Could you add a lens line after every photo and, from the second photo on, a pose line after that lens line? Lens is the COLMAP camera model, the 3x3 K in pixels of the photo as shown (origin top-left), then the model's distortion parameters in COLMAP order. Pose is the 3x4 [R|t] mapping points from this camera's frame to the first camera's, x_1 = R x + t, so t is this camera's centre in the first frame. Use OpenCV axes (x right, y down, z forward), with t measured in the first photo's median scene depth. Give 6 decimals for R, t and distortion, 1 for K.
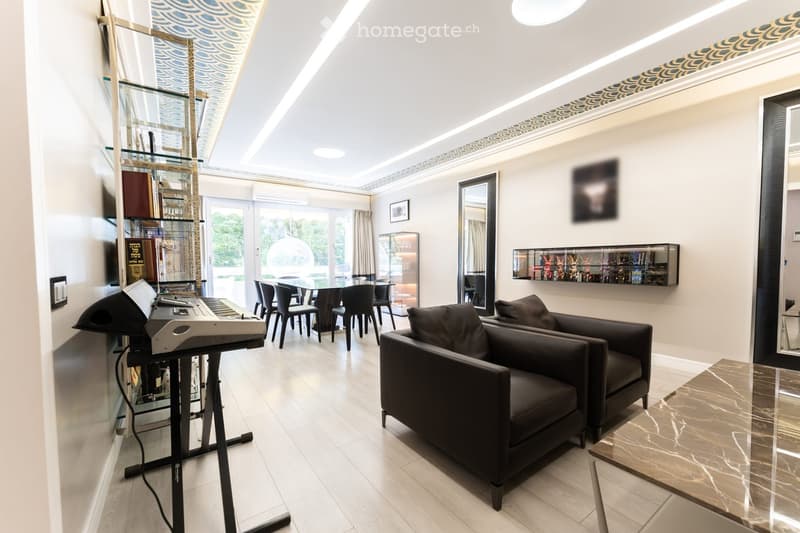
lens RADIAL K [[322.7, 0, 393.7], [0, 322.7, 269.7], [0, 0, 1]] dist [0.000108, -0.000340]
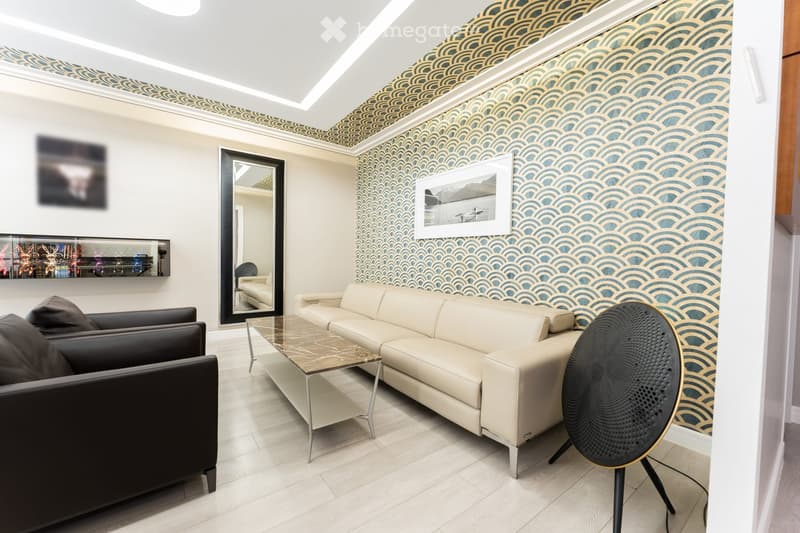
lens RADIAL K [[322.7, 0, 394.9], [0, 322.7, 268.0], [0, 0, 1]] dist [0.000108, -0.000340]
pose [[-0.006700, -0.026821, 0.999618, -0.257683], [0.013593, 0.999545, 0.026910, 0.001327], [-0.999885, 0.013768, -0.006332, 0.150499]]
